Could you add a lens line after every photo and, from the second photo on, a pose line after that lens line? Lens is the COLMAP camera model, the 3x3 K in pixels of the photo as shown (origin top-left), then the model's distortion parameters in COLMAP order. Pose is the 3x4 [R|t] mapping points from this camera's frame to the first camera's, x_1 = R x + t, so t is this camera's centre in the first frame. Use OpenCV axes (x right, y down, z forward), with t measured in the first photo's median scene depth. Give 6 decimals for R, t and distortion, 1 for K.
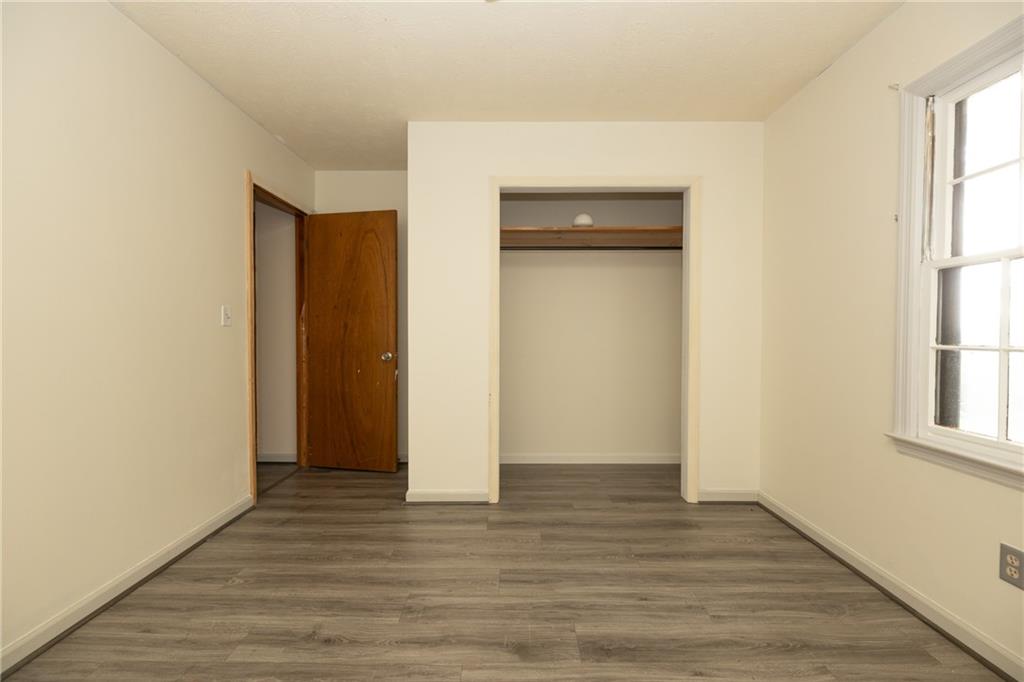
lens RADIAL K [[426.5, 0, 507.4], [0, 426.5, 339.4], [0, 0, 1]] dist [-0.000871, -0.000386]
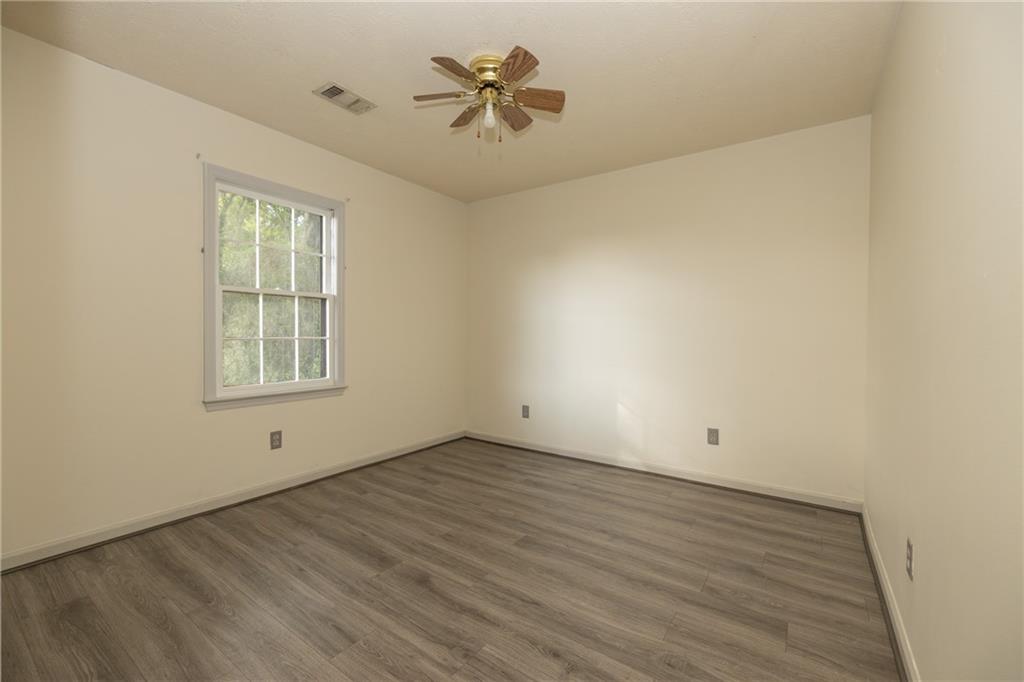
lens RADIAL K [[426.5, 0, 515.3], [0, 426.5, 336.3], [0, 0, 1]] dist [-0.000871, -0.000386]
pose [[-0.827258, -0.013654, 0.561656, -0.807302], [0.000584, 0.999683, 0.025163, -0.032088], [-0.561822, 0.021145, -0.826988, 1.687099]]
